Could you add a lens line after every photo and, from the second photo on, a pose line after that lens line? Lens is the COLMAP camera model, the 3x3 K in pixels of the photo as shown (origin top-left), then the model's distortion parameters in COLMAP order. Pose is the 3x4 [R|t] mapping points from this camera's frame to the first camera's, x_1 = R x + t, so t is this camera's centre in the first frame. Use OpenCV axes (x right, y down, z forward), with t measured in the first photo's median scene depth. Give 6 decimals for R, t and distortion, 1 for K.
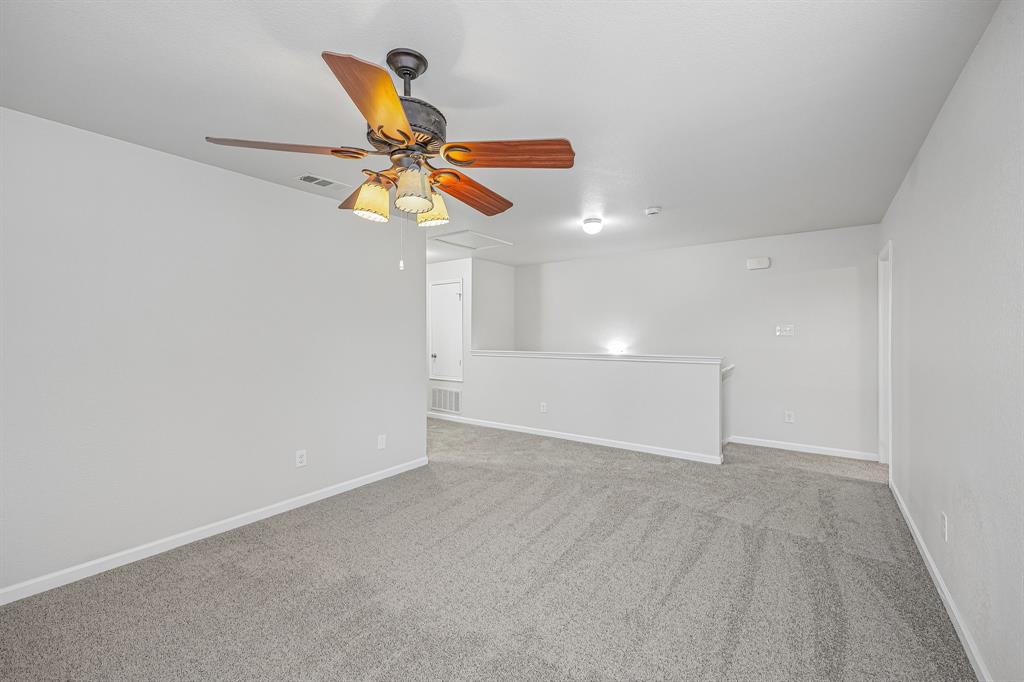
lens RADIAL K [[424.1, 0, 516.2], [0, 424.1, 336.4], [0, 0, 1]] dist [-0.001264, 0.000003]
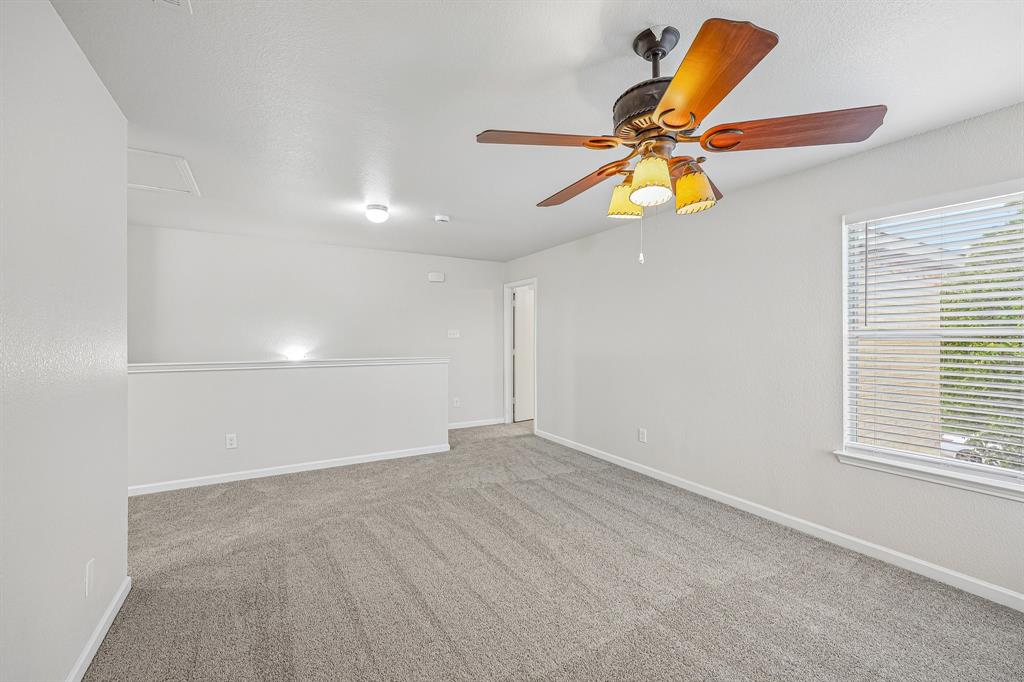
lens RADIAL K [[424.1, 0, 516.2], [0, 424.1, 336.4], [0, 0, 1]] dist [-0.001264, 0.000003]
pose [[0.397172, 0.001627, 0.917743, -0.565790], [0.003269, 0.999990, -0.003188, -0.001789], [-0.917738, 0.004266, 0.397163, 0.423038]]
